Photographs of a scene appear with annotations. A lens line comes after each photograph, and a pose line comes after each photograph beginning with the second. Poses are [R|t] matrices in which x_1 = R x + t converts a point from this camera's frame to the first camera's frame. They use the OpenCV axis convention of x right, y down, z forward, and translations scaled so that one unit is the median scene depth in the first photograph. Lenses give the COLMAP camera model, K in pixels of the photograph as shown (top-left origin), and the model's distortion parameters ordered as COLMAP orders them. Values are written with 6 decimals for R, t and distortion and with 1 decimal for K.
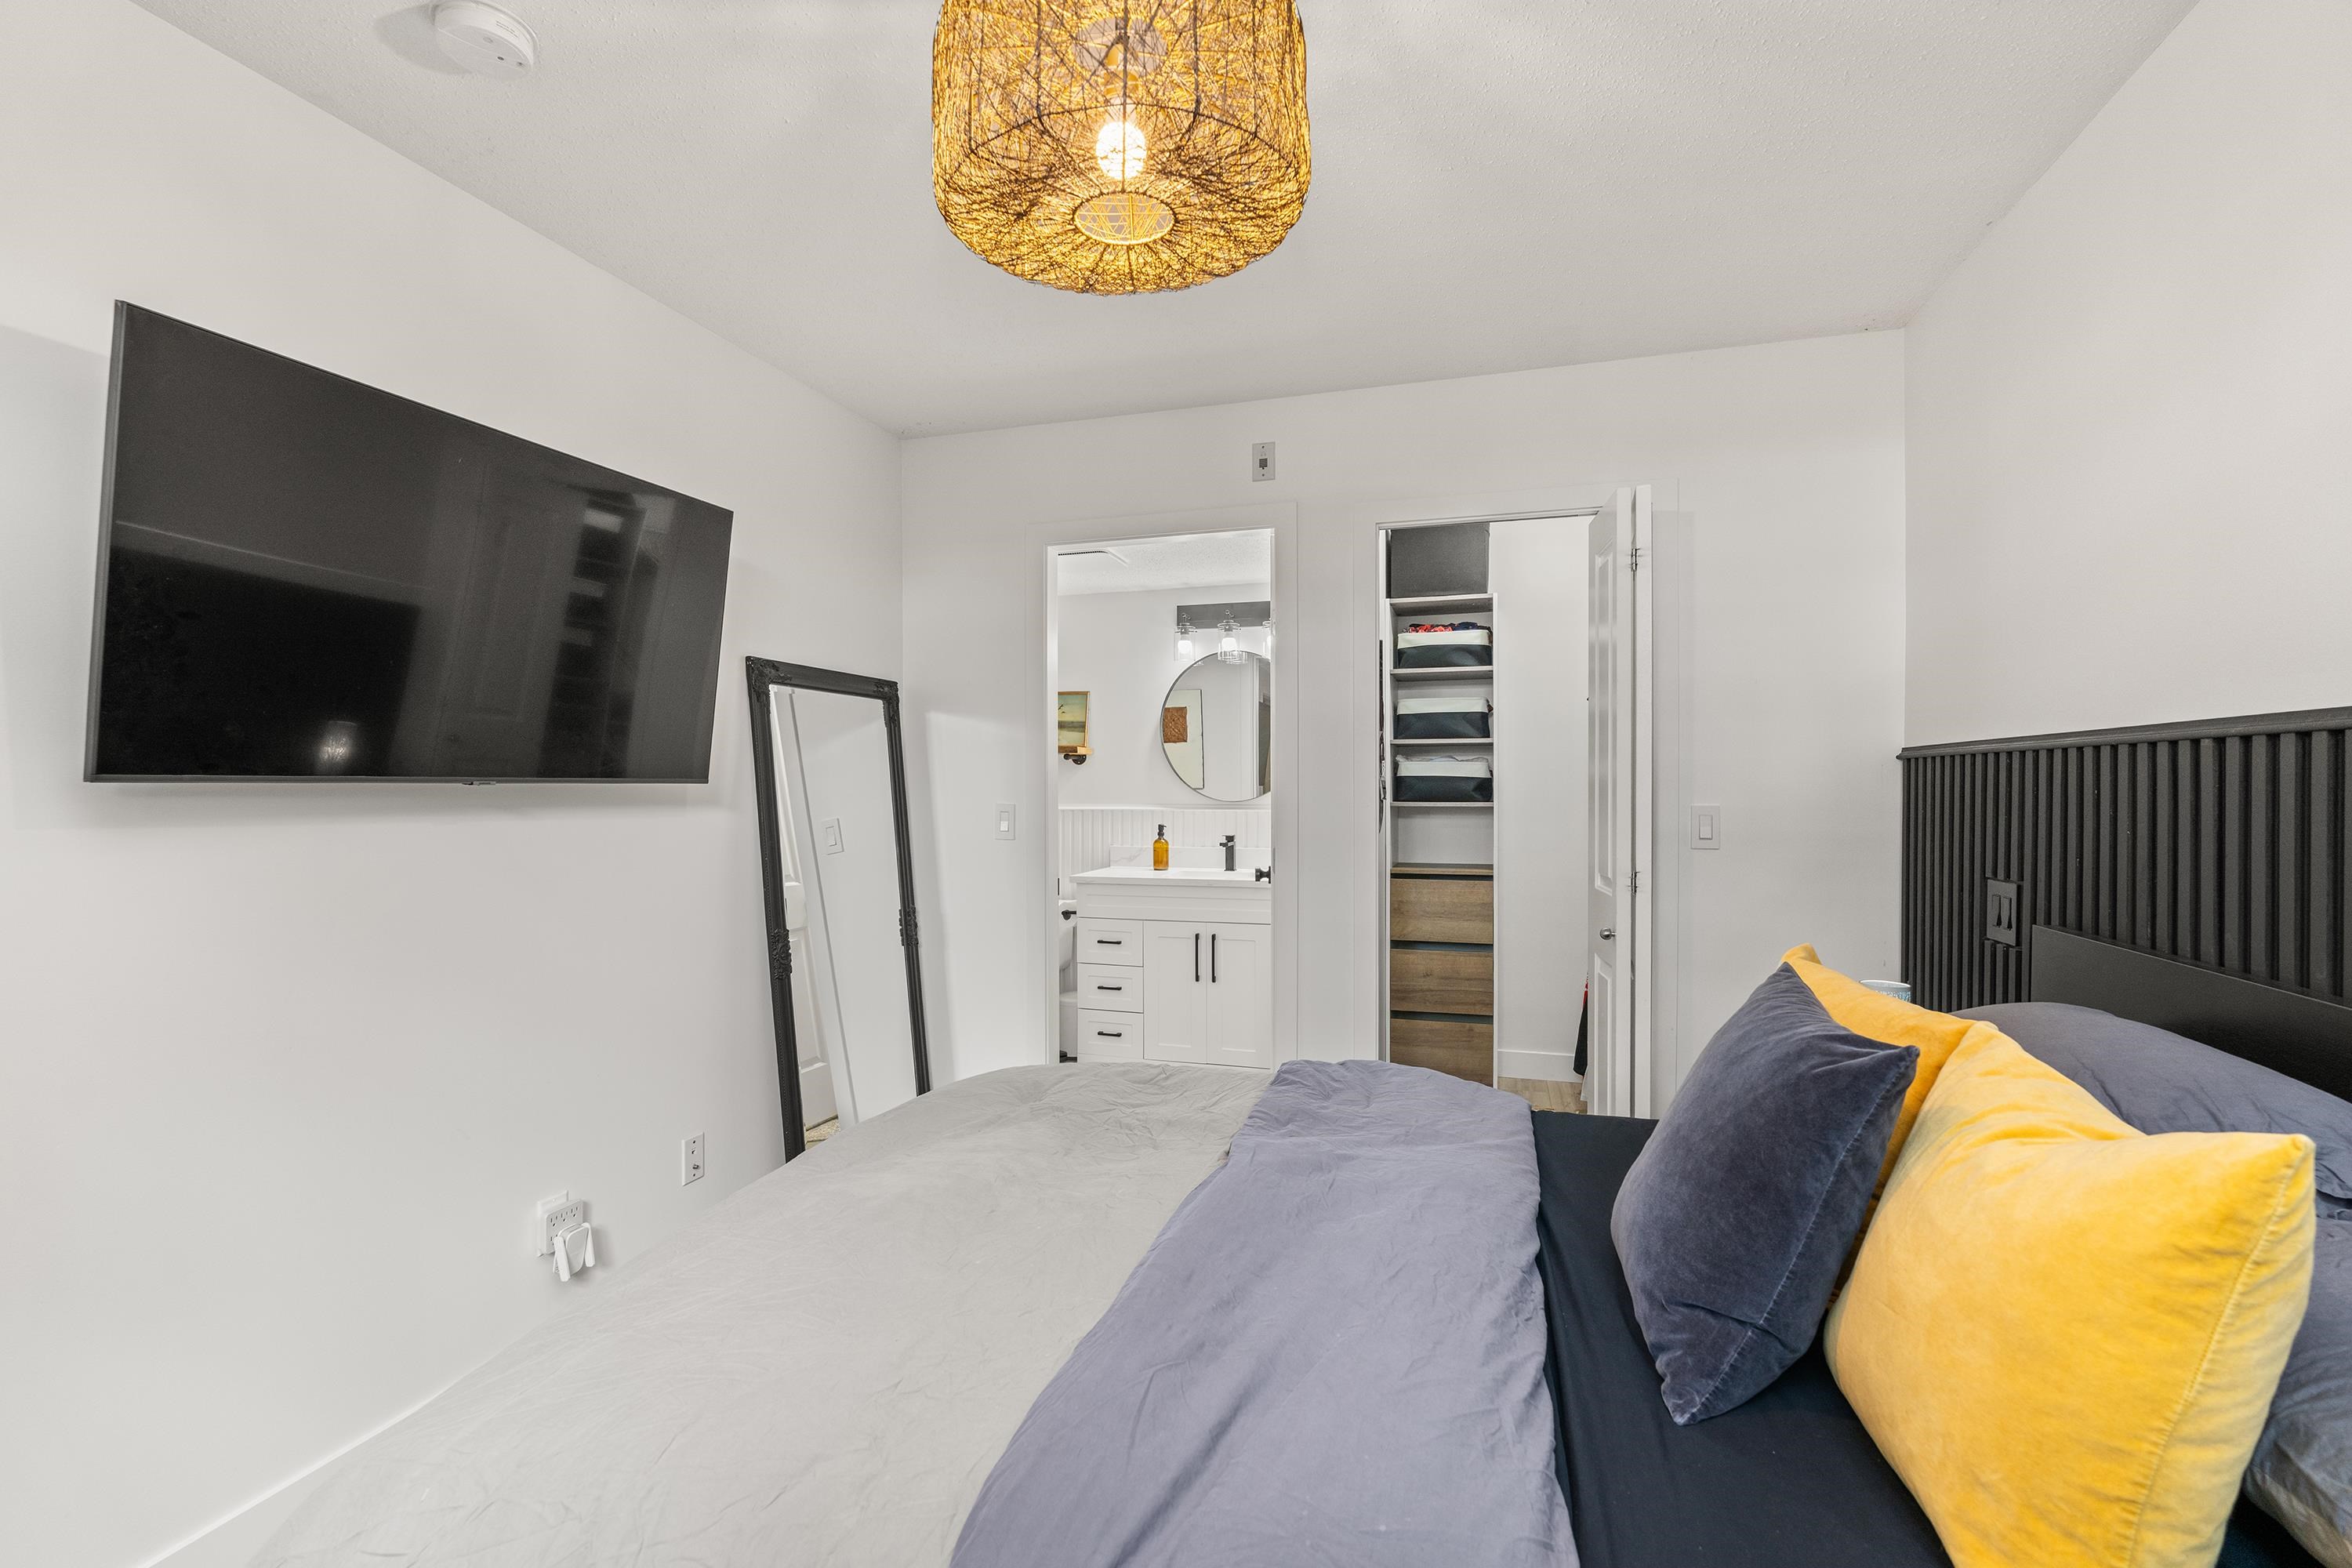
lens RADIAL K [[1030.8, 0, 1178.7], [0, 1030.8, 795.0], [0, 0, 1]] dist [-0.002260, -0.000488]
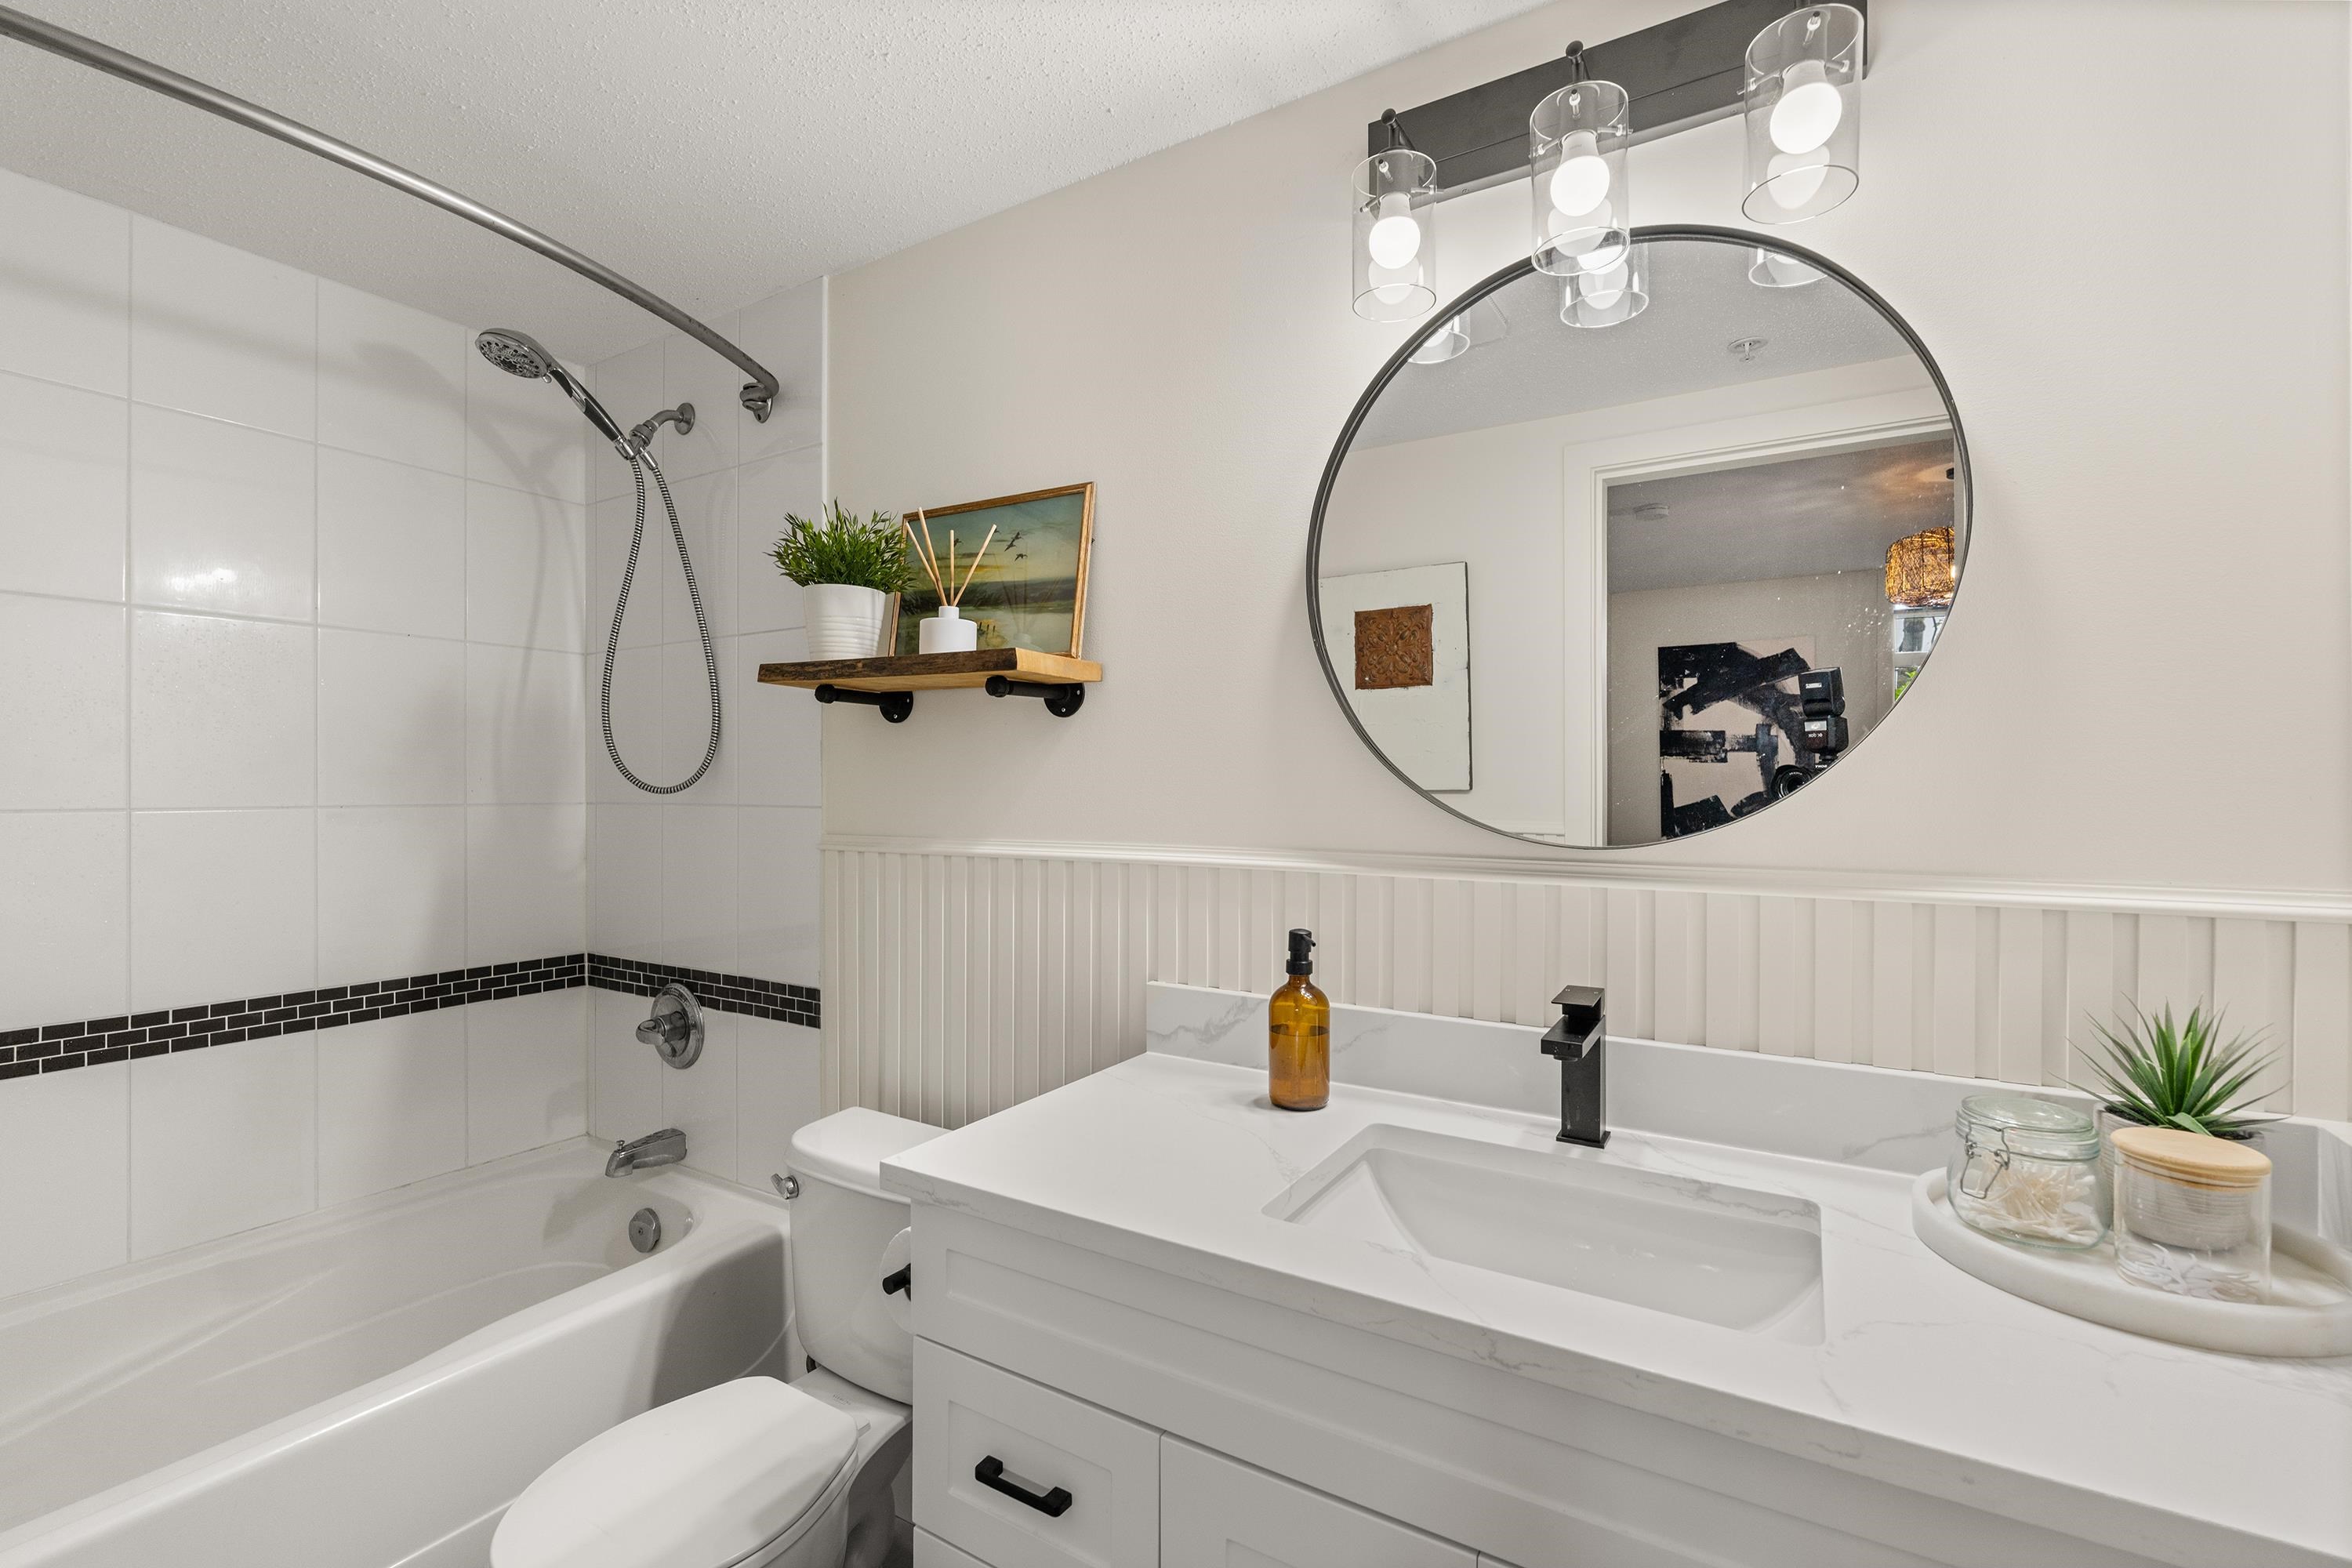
lens RADIAL K [[1030.8, 0, 1178.7], [0, 1030.8, 795.0], [0, 0, 1]] dist [-0.002260, -0.000488]
pose [[0.968073, 0.002123, -0.250658, 0.018682], [-0.003355, 0.999984, -0.004487, -0.005183], [0.250644, 0.005184, 0.968065, 0.730305]]
